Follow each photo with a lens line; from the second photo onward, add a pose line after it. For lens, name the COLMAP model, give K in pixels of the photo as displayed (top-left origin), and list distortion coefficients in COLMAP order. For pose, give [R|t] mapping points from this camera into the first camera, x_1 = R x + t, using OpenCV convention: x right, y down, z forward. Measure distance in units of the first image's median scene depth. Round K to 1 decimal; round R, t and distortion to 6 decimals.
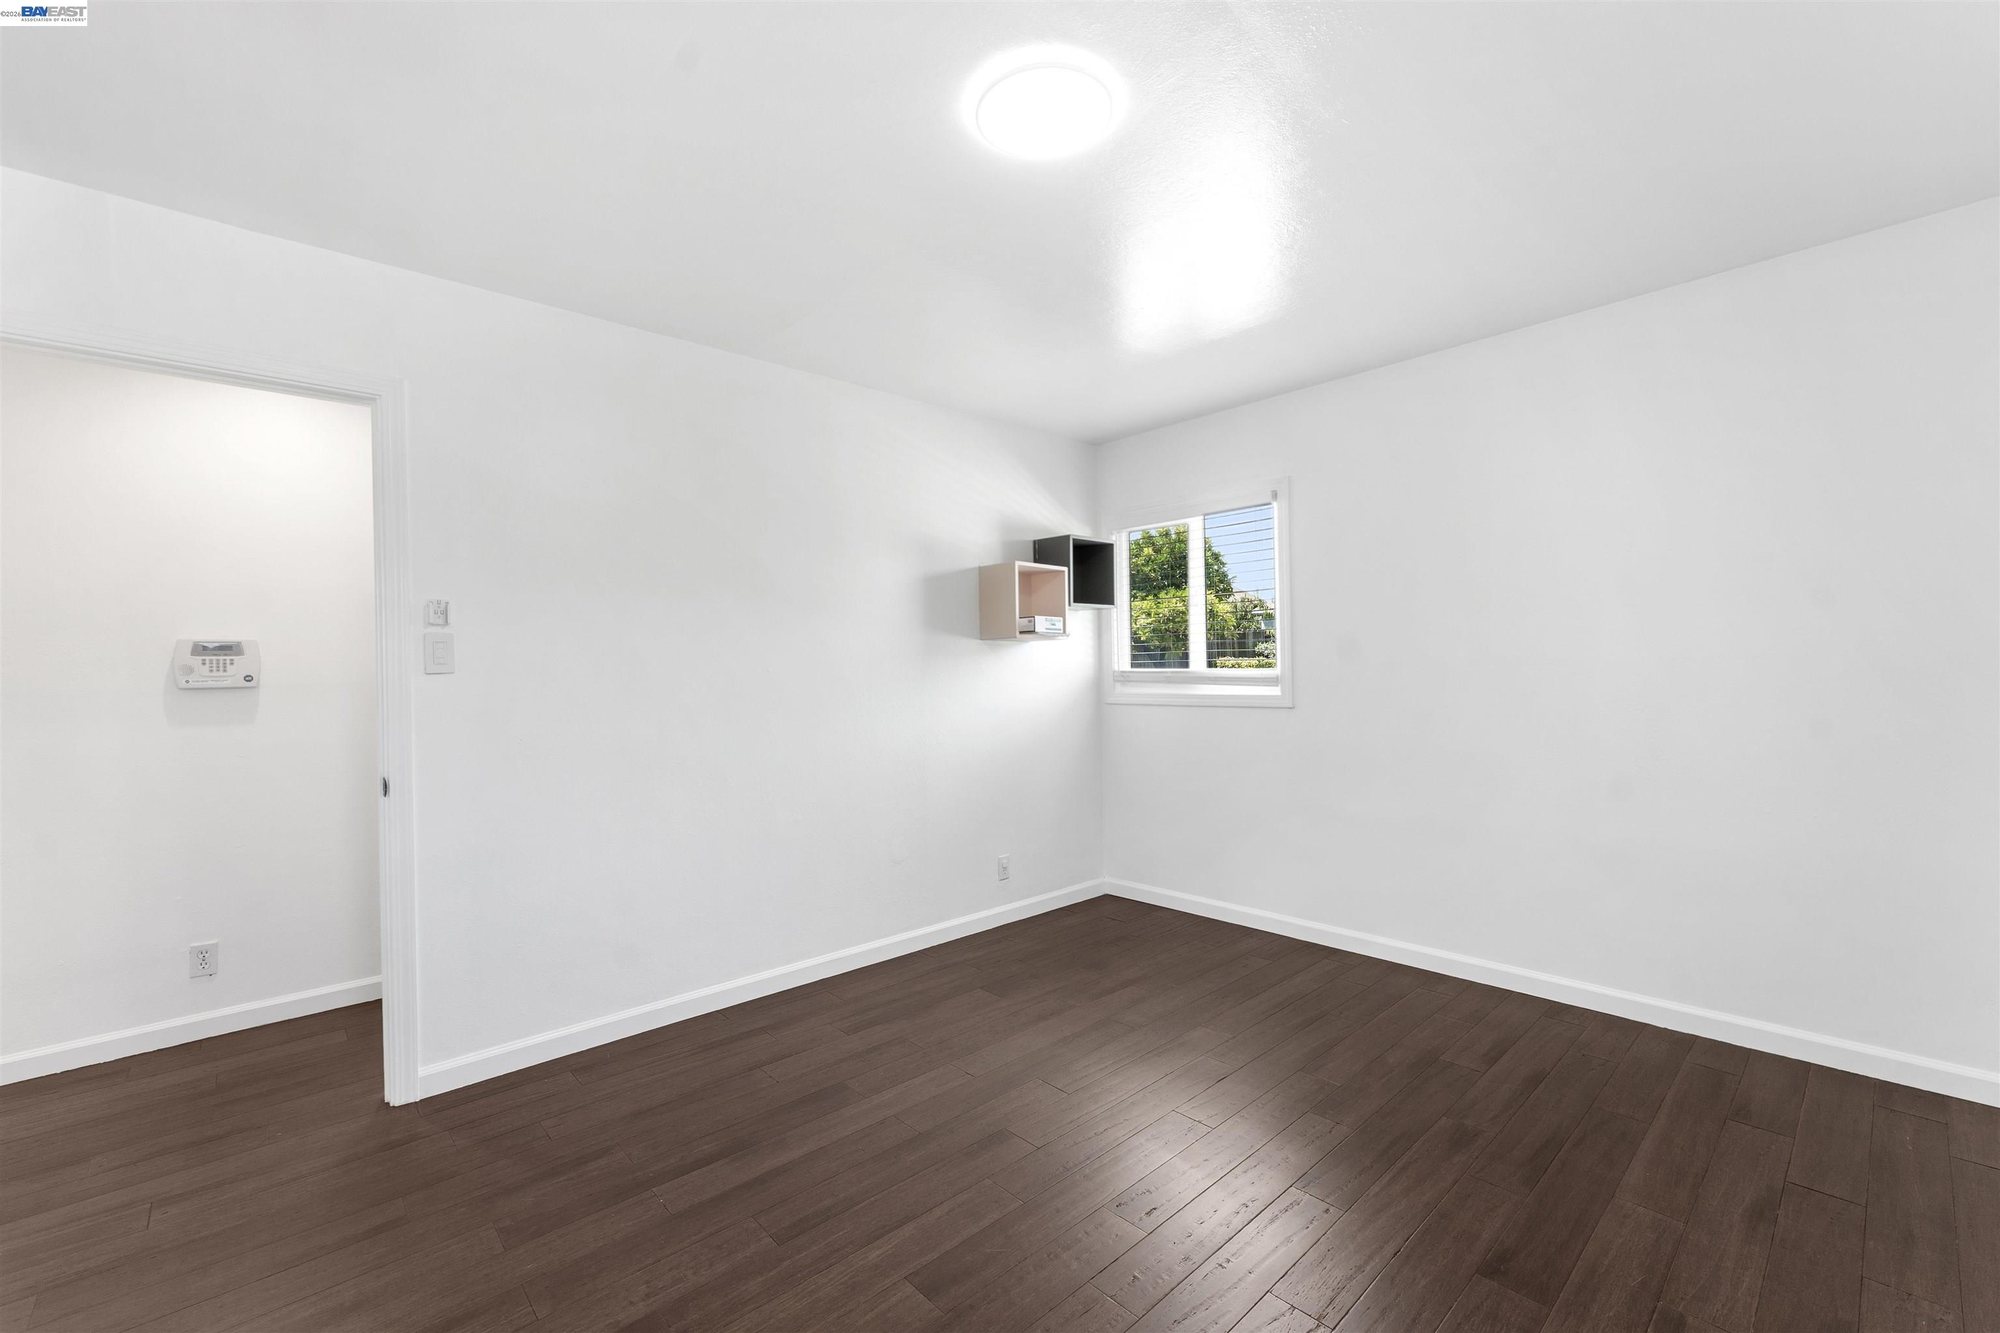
lens RADIAL K [[831.2, 0, 990.1], [0, 831.2, 666.8], [0, 0, 1]] dist [-0.004404, 0.000429]
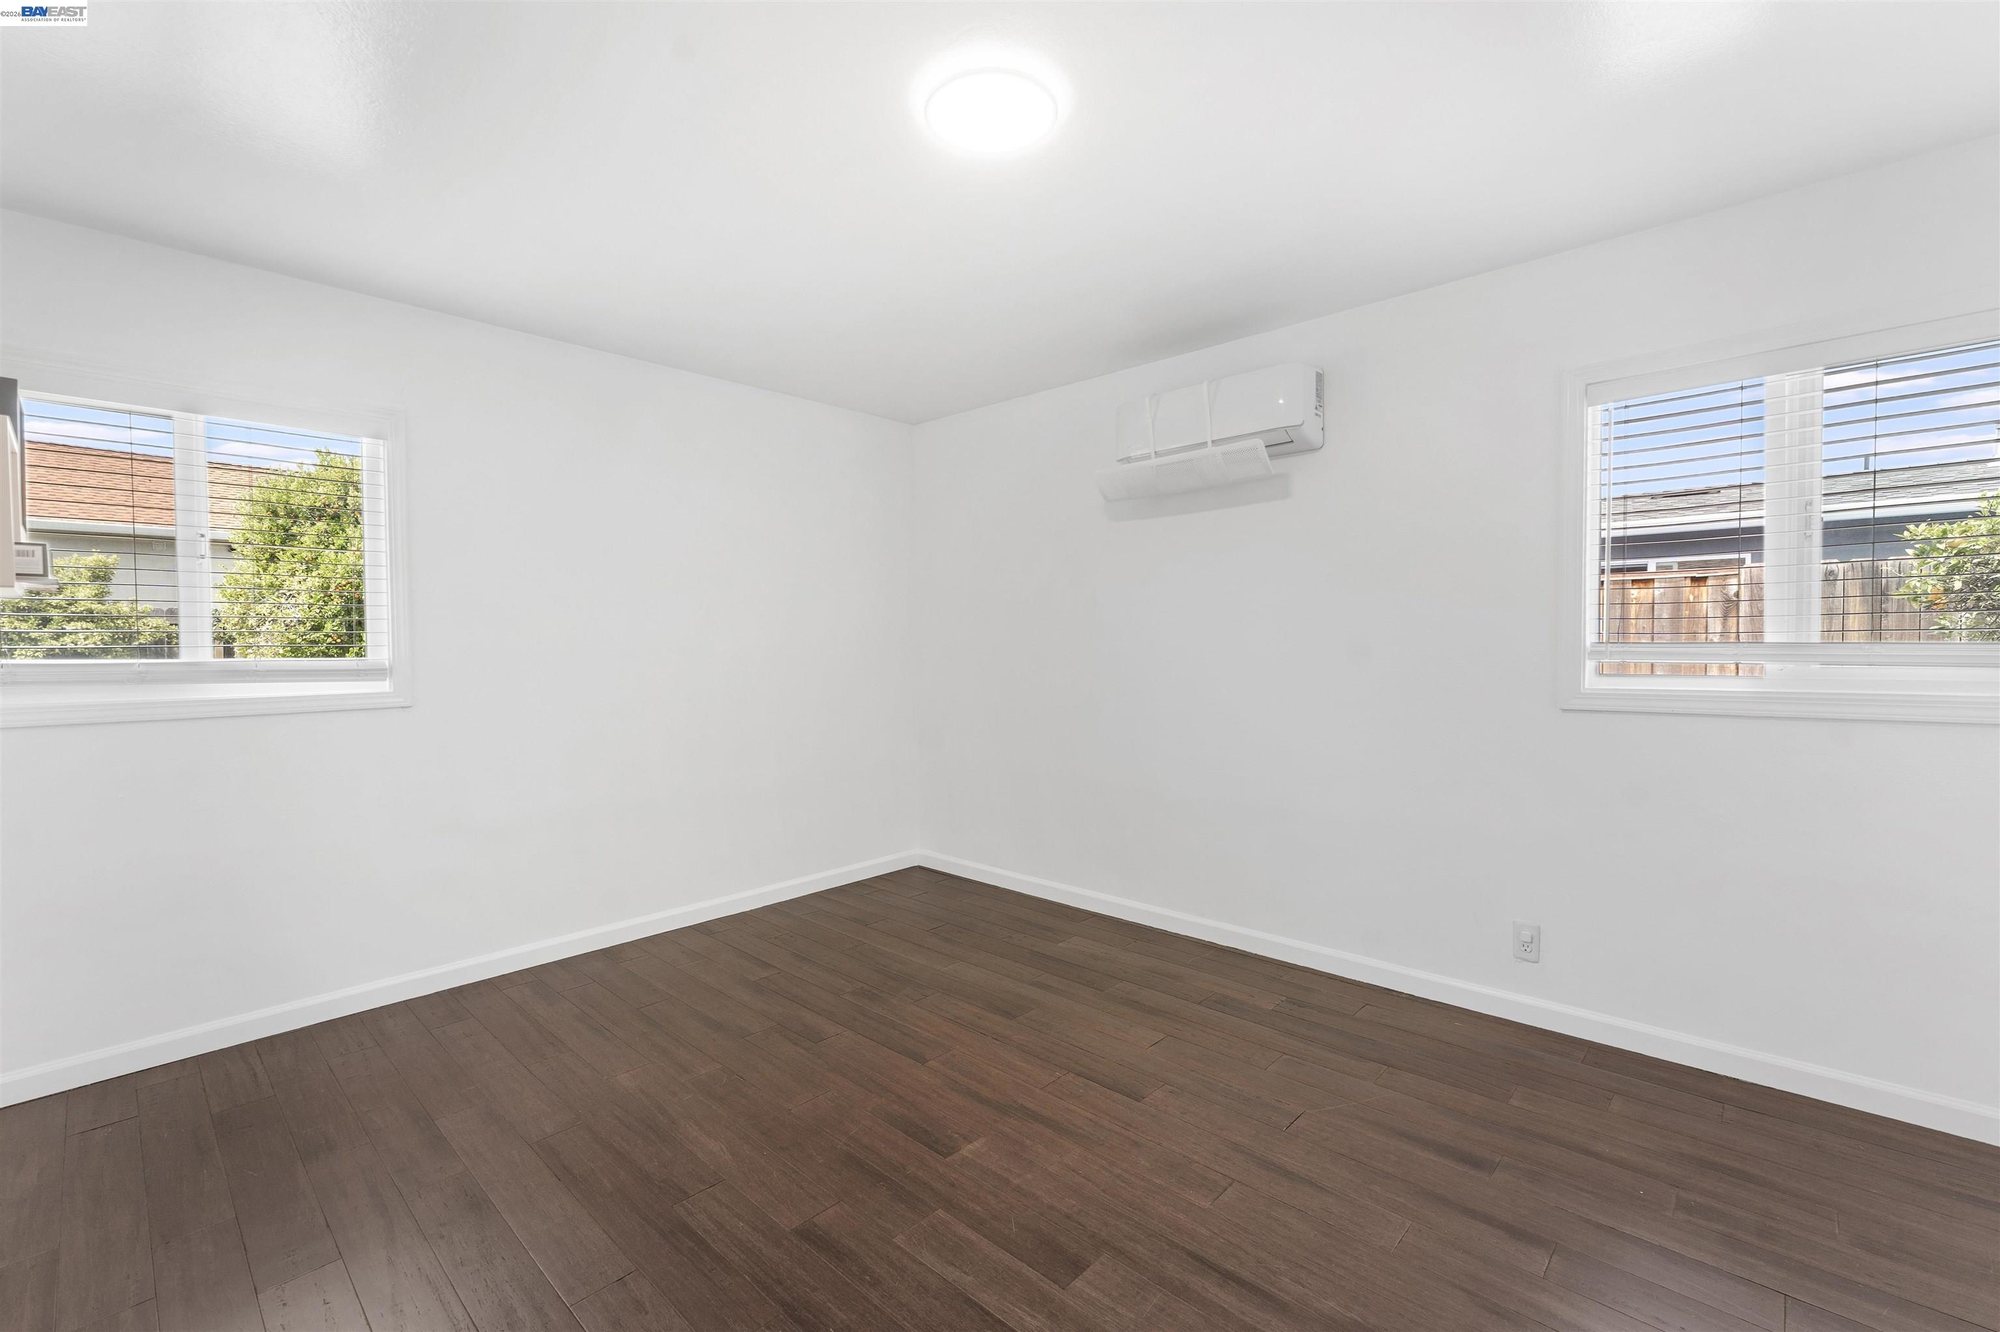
lens RADIAL K [[831.2, 0, 990.1], [0, 831.2, 666.3], [0, 0, 1]] dist [-0.004404, 0.000429]
pose [[-0.062432, -0.009345, 0.998005, -0.531576], [0.012204, 0.999874, 0.010126, 0.011597], [-0.997975, 0.012812, -0.062310, 0.585899]]
